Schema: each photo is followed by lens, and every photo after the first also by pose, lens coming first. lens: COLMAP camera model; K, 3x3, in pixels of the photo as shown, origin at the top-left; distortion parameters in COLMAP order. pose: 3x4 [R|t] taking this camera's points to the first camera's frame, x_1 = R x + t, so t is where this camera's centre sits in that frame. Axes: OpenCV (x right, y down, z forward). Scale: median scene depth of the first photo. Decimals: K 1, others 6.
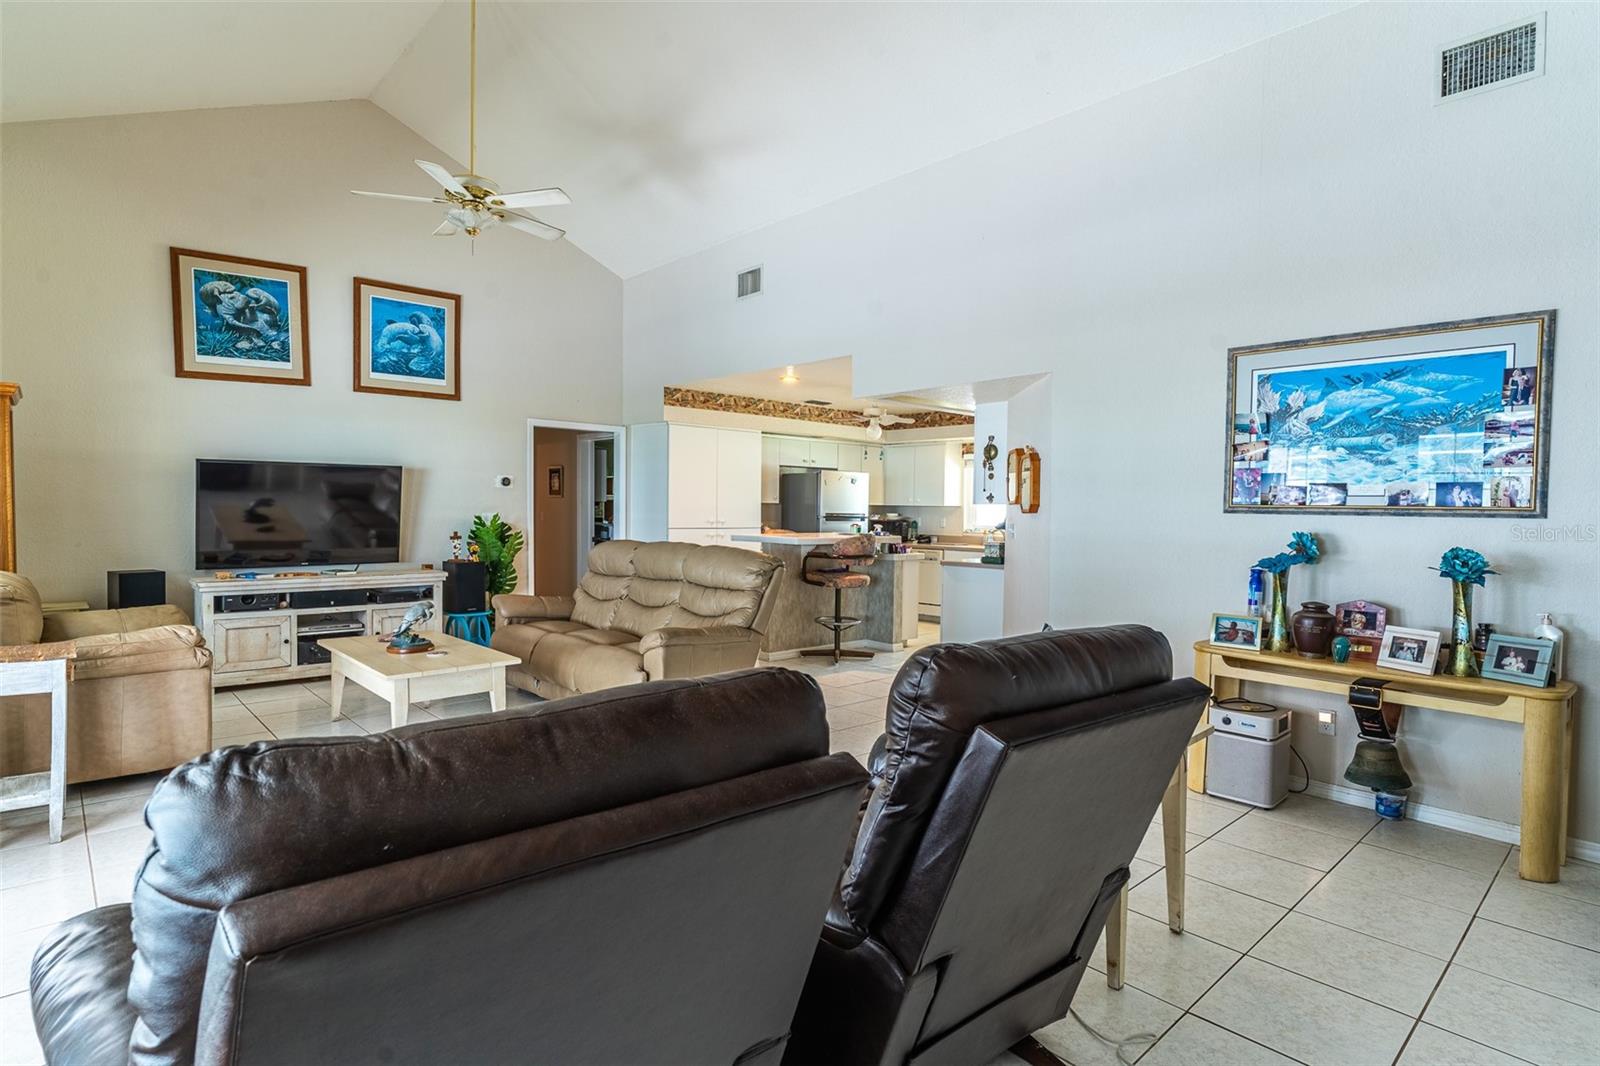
lens RADIAL K [[808.5, 0, 803.1], [0, 808.5, 534.7], [0, 0, 1]] dist [-0.027770, 0.001798]
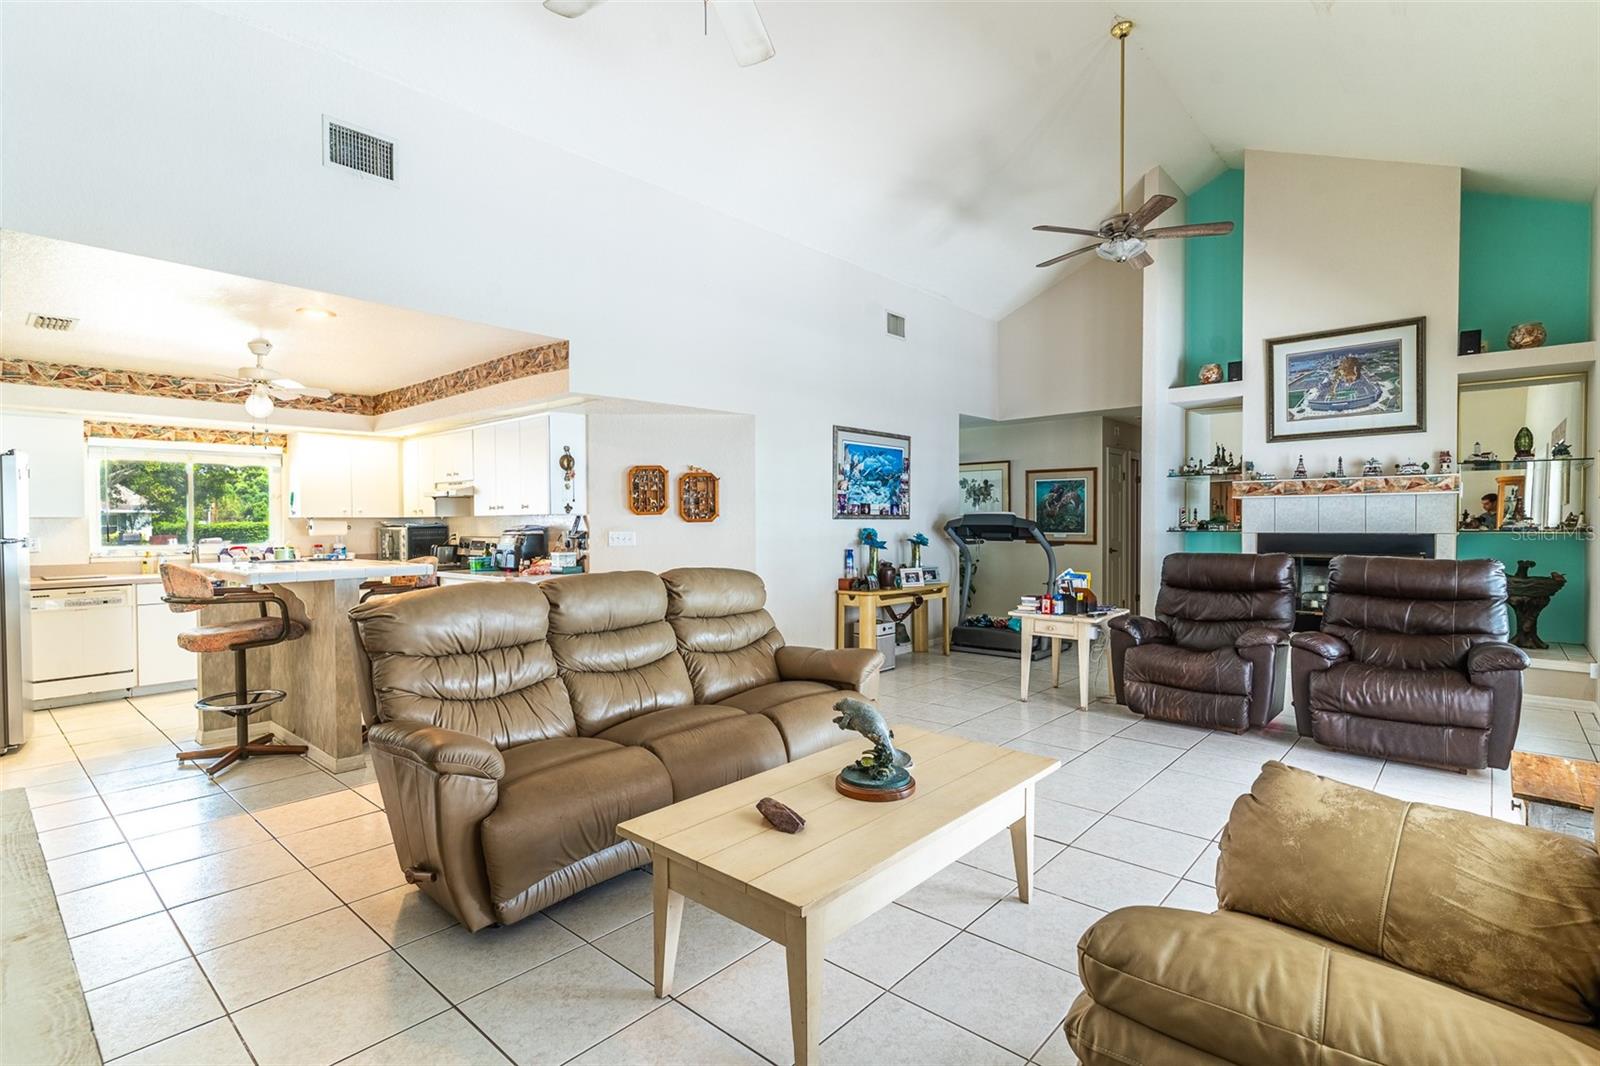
lens RADIAL K [[767.3, 0, 788.2], [0, 767.3, 531.9], [0, 0, 1]] dist [0.002519, 0.000725]
pose [[-0.079792, -0.030178, 0.996355, -0.691518], [0.036205, 0.998794, 0.033152, -0.035687], [-0.996154, 0.038718, -0.078603, 0.751488]]
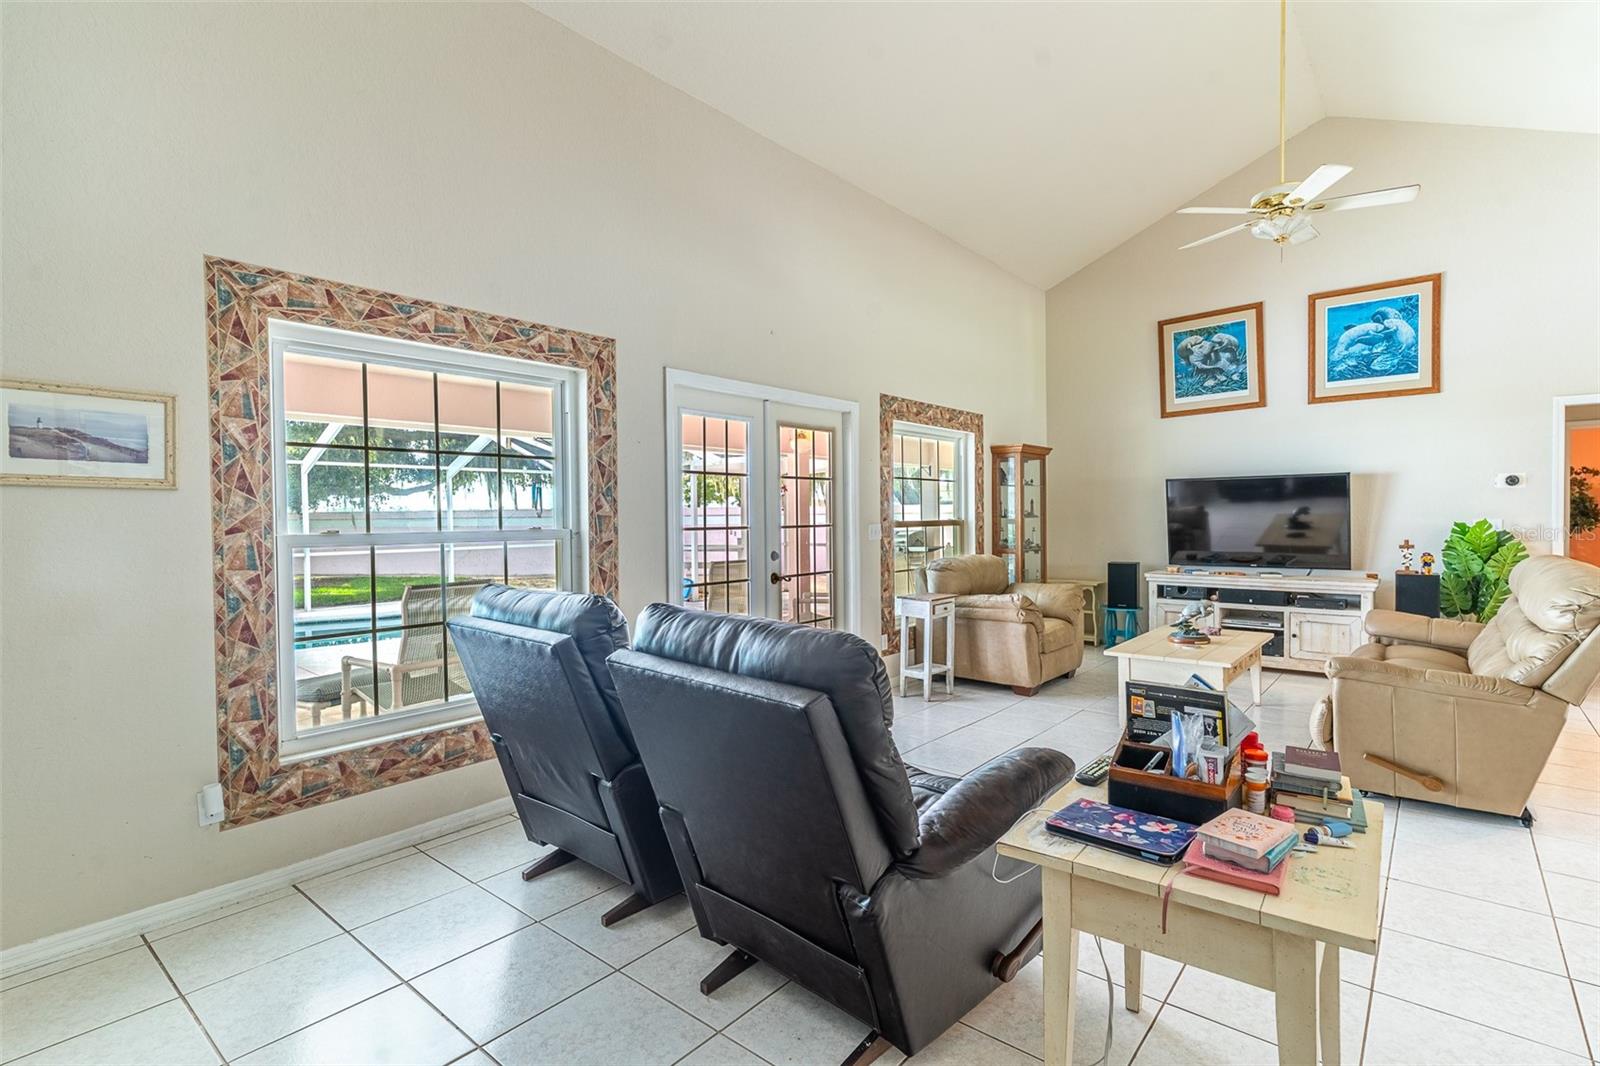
lens RADIAL K [[767.3, 0, 793.2], [0, 767.3, 524.3], [0, 0, 1]] dist [0.002519, 0.000725]
pose [[0.113288, -0.000431, -0.993562, 0.357233], [-0.021770, 0.999759, -0.002916, -0.004065], [0.993324, 0.021960, 0.113251, 0.216089]]
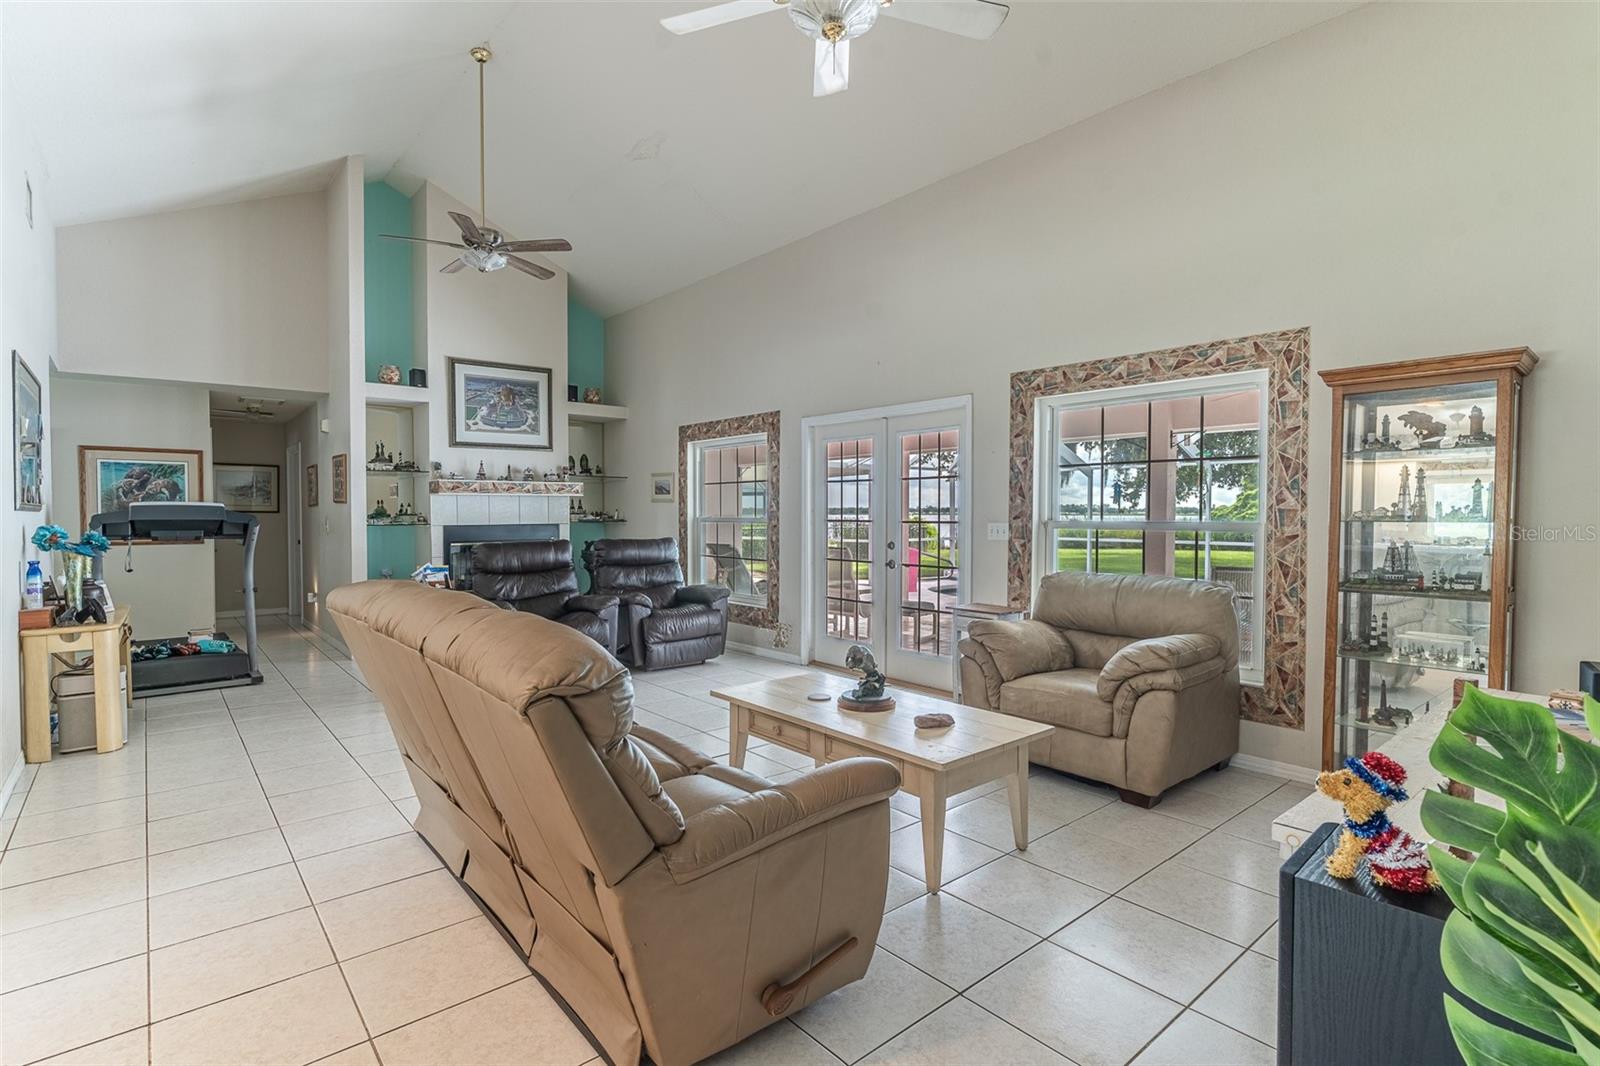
lens RADIAL K [[767.3, 0, 801.6], [0, 767.3, 528.1], [0, 0, 1]] dist [0.002519, 0.000725]
pose [[-0.998775, -0.014719, 0.047236, -0.320699], [-0.012243, 0.998557, 0.052297, -0.040960], [-0.047938, 0.051655, -0.997514, 1.175502]]
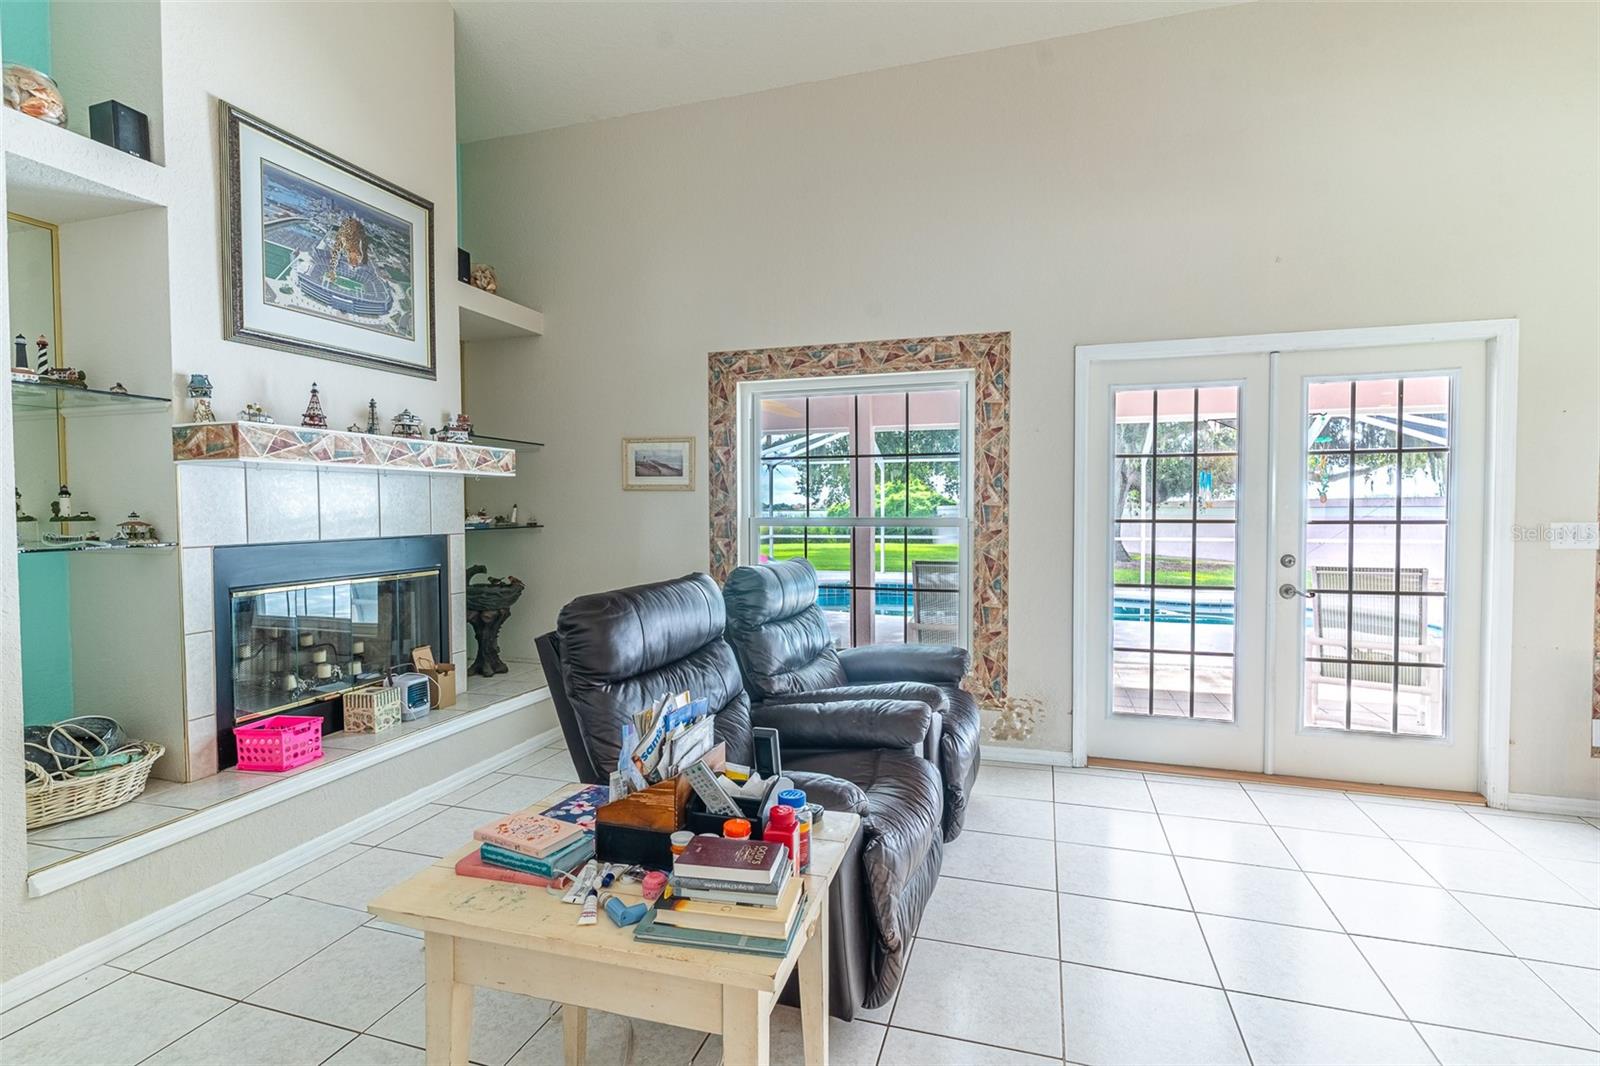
lens RADIAL K [[767.3, 0, 796.3], [0, 767.3, 527.9], [0, 0, 1]] dist [0.002519, 0.000725]
pose [[-0.875197, 0.002443, -0.483760, 0.191378], [-0.023504, 0.998592, 0.047565, -0.016913], [0.483195, 0.052999, -0.873907, 0.591392]]
